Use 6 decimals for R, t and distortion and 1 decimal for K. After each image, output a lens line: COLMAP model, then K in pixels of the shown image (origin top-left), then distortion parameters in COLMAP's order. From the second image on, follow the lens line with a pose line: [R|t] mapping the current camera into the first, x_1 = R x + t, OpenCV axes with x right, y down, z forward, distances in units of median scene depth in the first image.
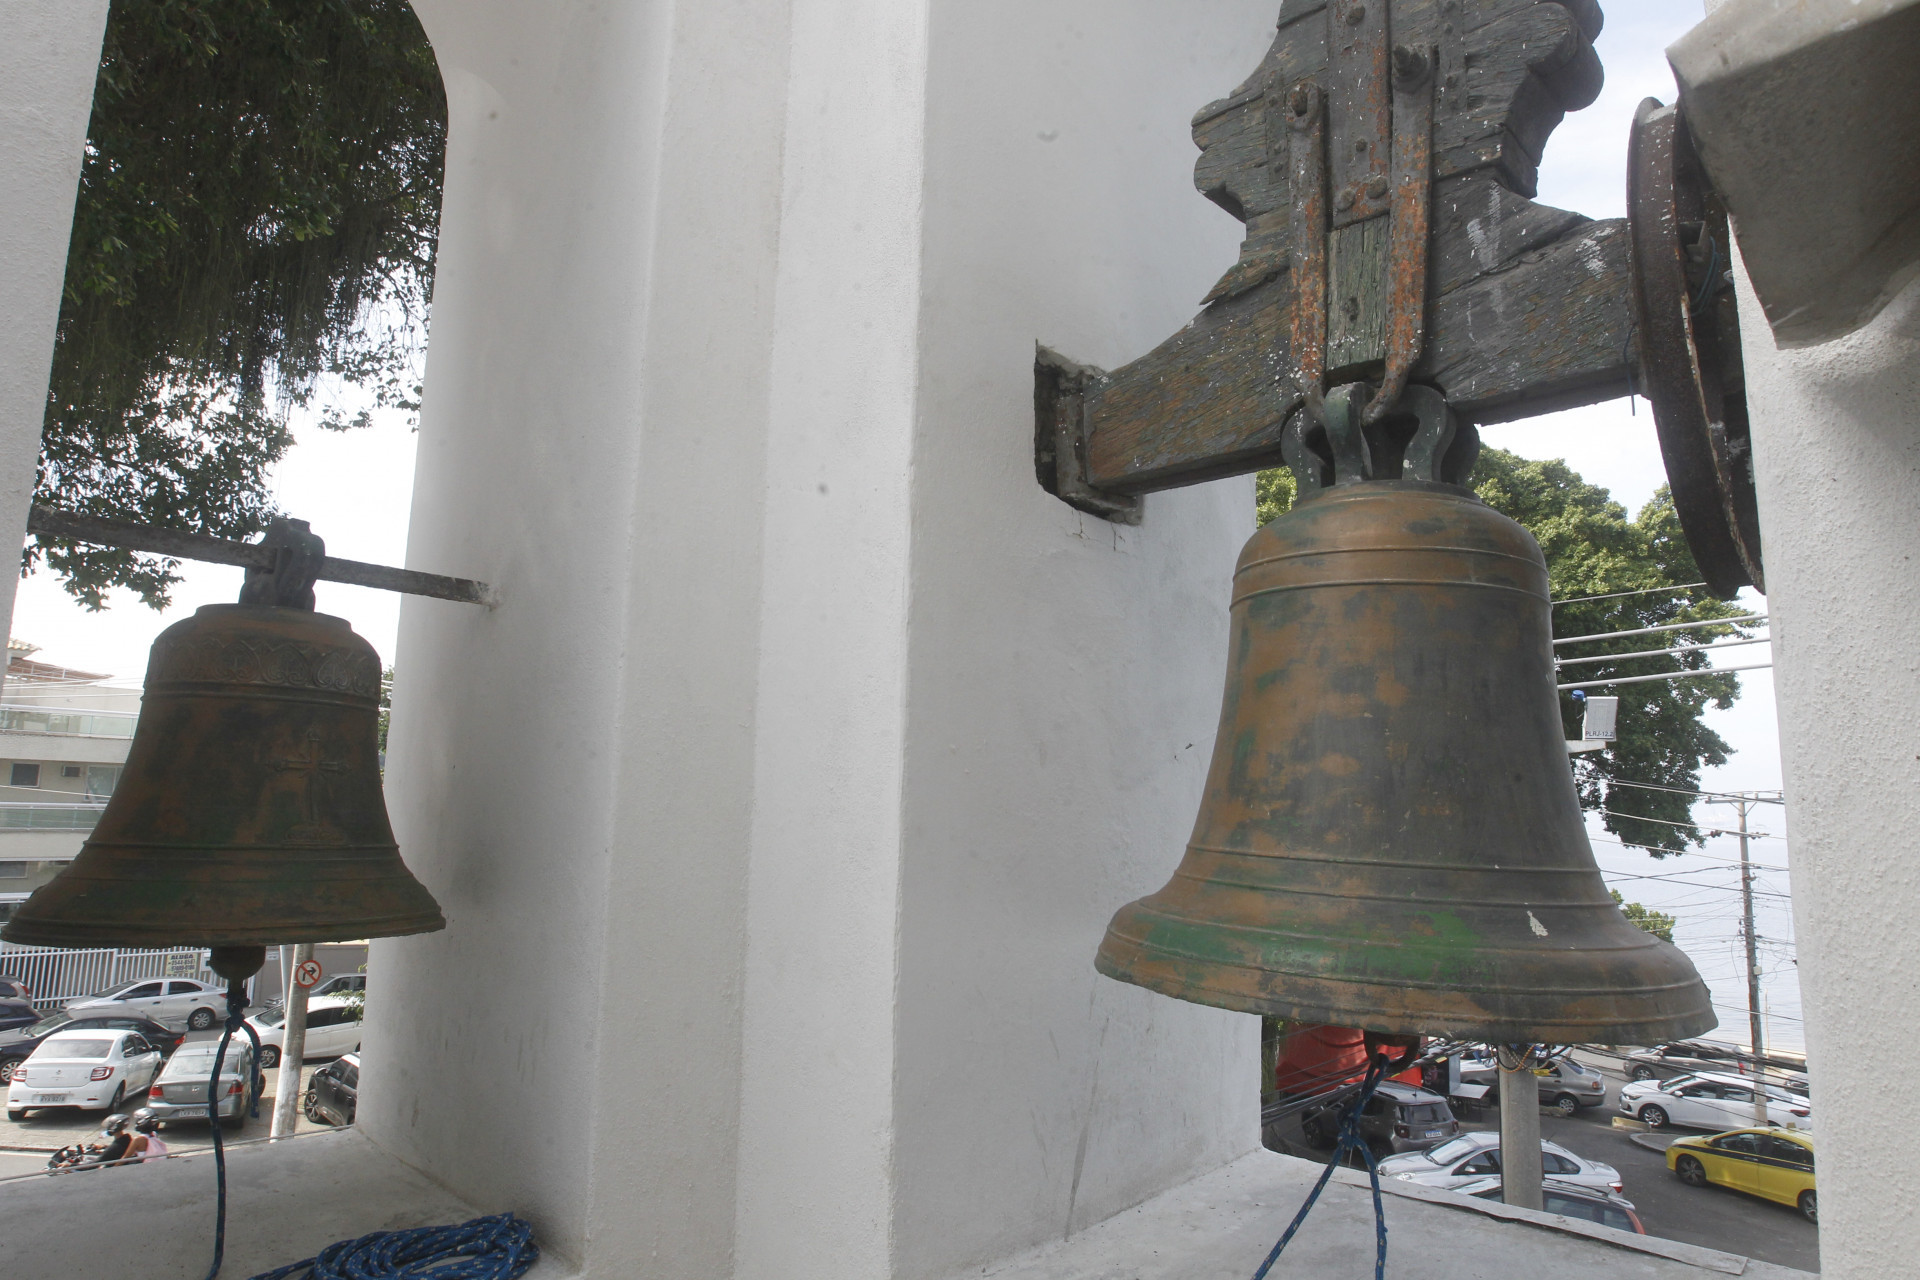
lens RADIAL K [[1172.9, 0, 965.9], [0, 1172.9, 641.0], [0, 0, 1]] dist [-0.071314, 0.038891]
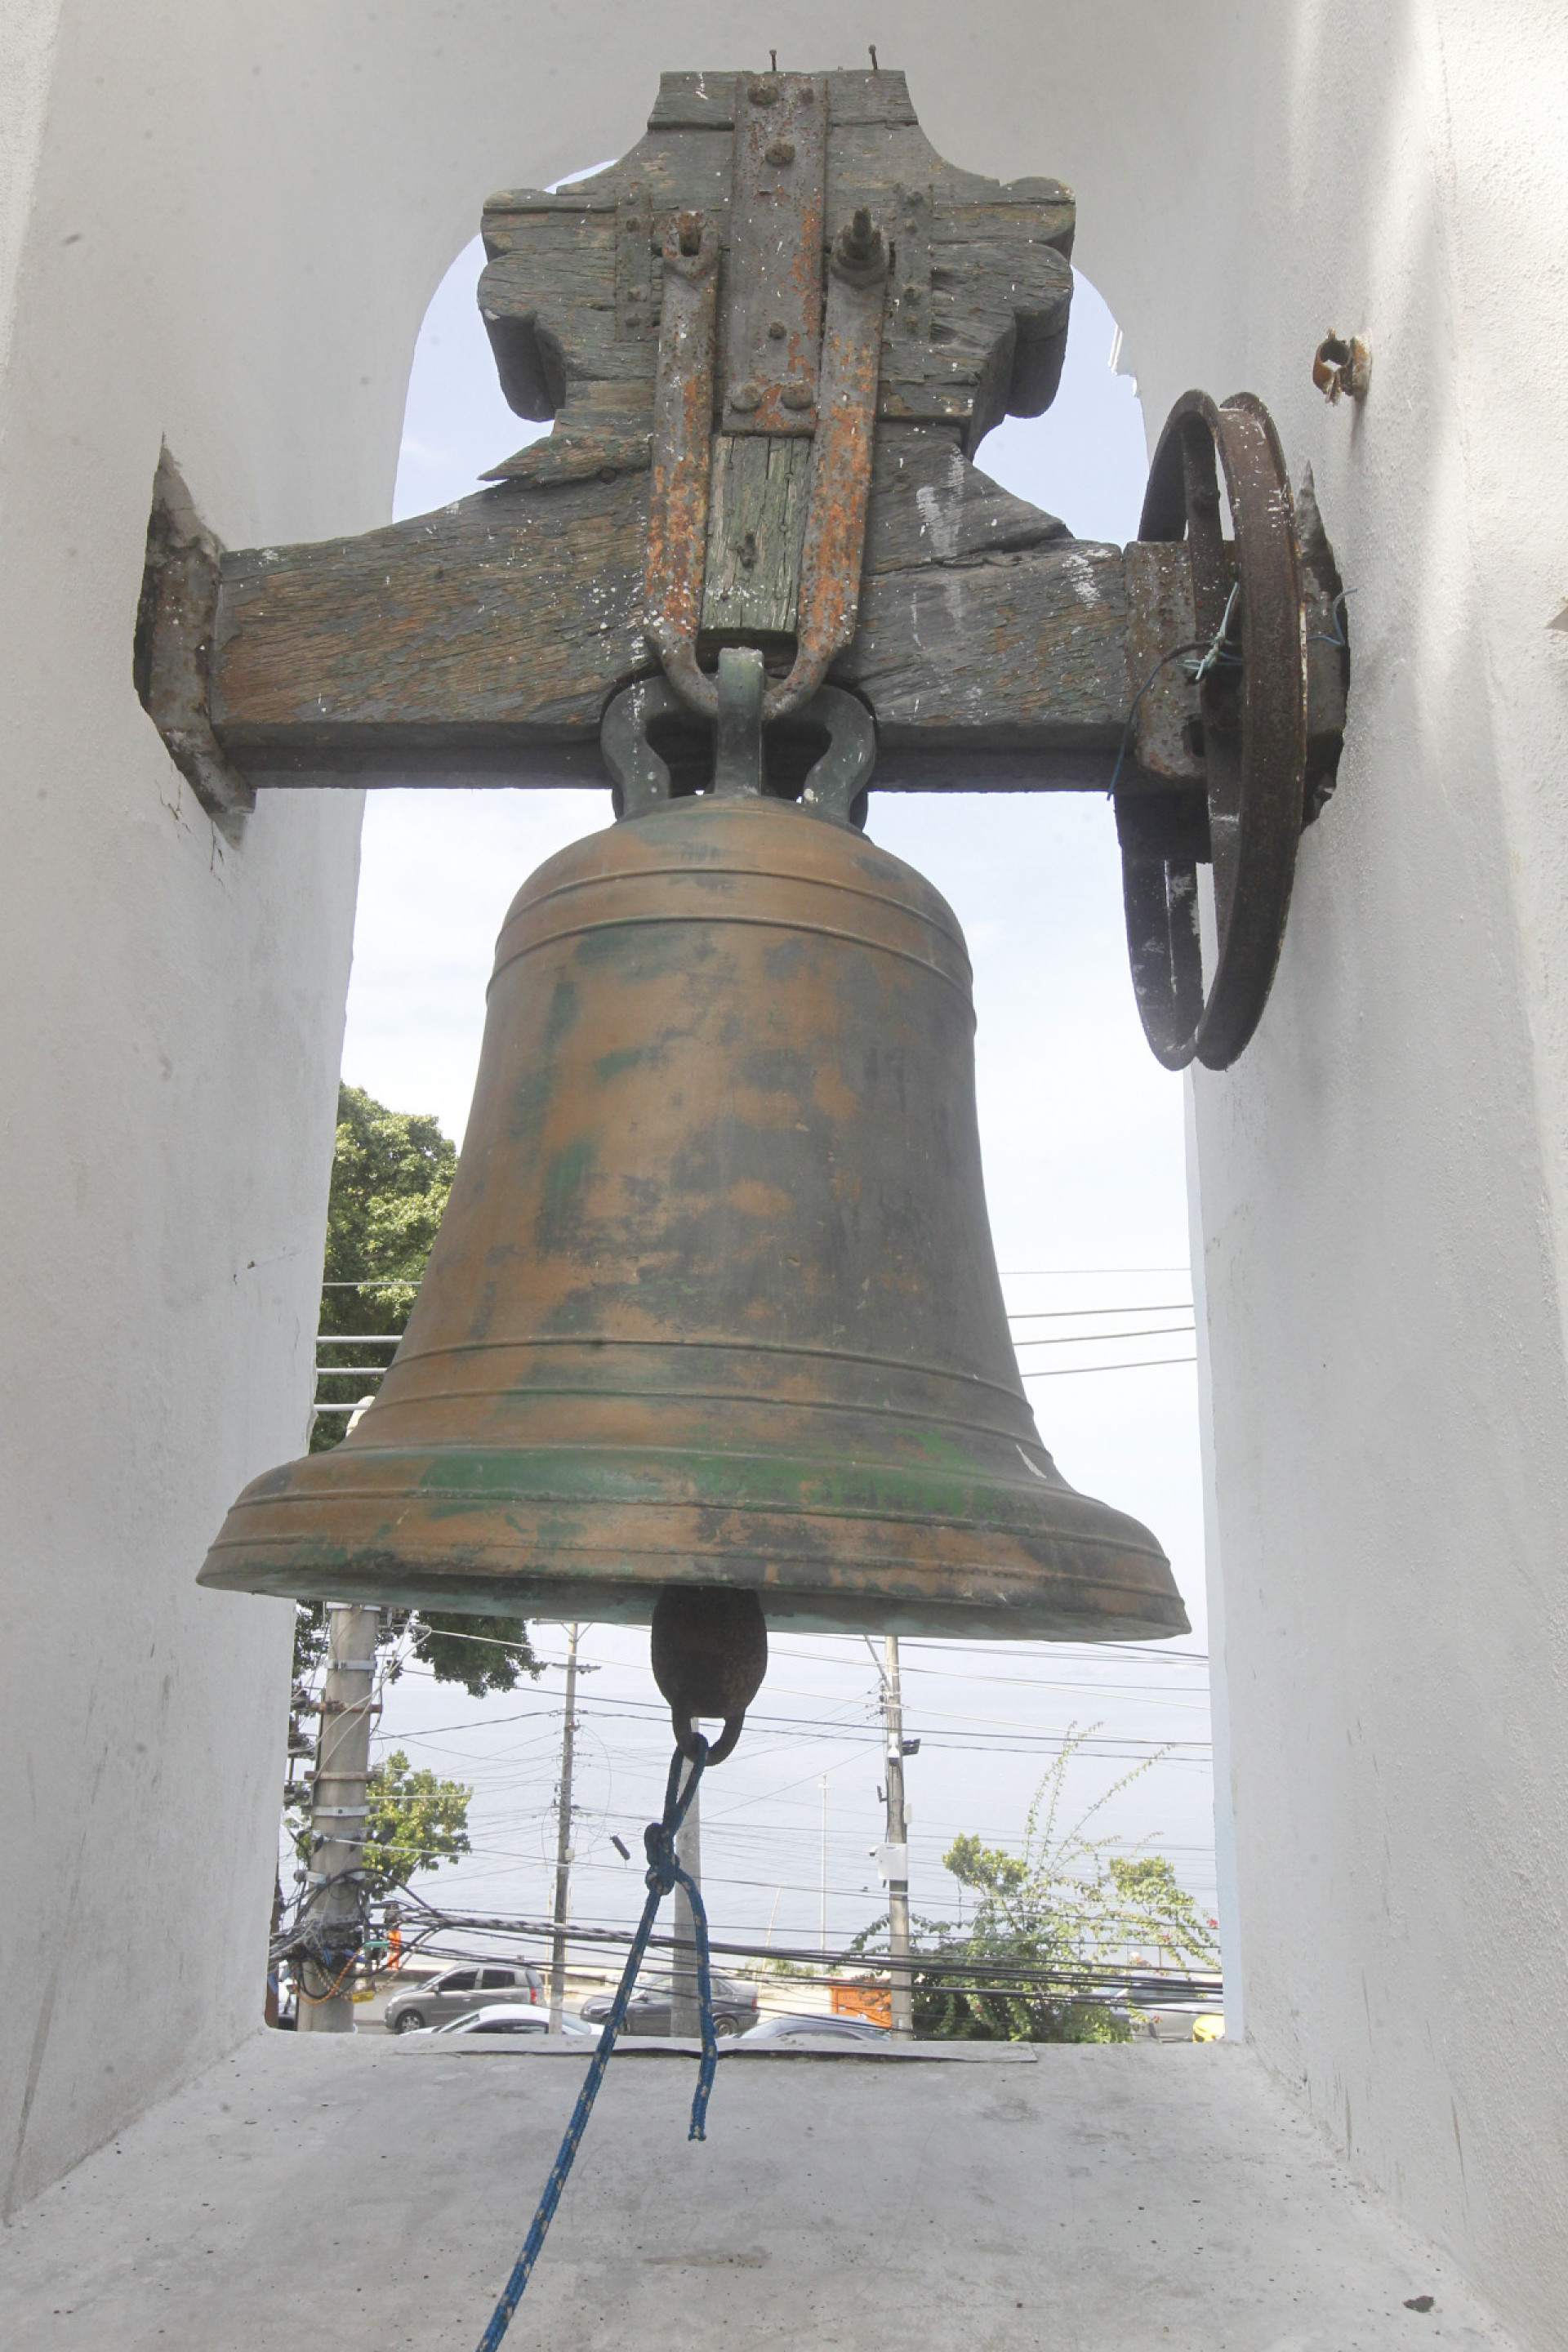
lens RADIAL K [[1788.3, 0, 782.2], [0, 1788.3, 1204.6], [0, 0, 1]] dist [-0.071712, 0.090479]
pose [[0.733886, 0.165449, 0.658816, -0.248494], [-0.091078, 0.985093, -0.145931, 0.218714], [-0.673139, 0.047094, 0.738015, 0.285336]]
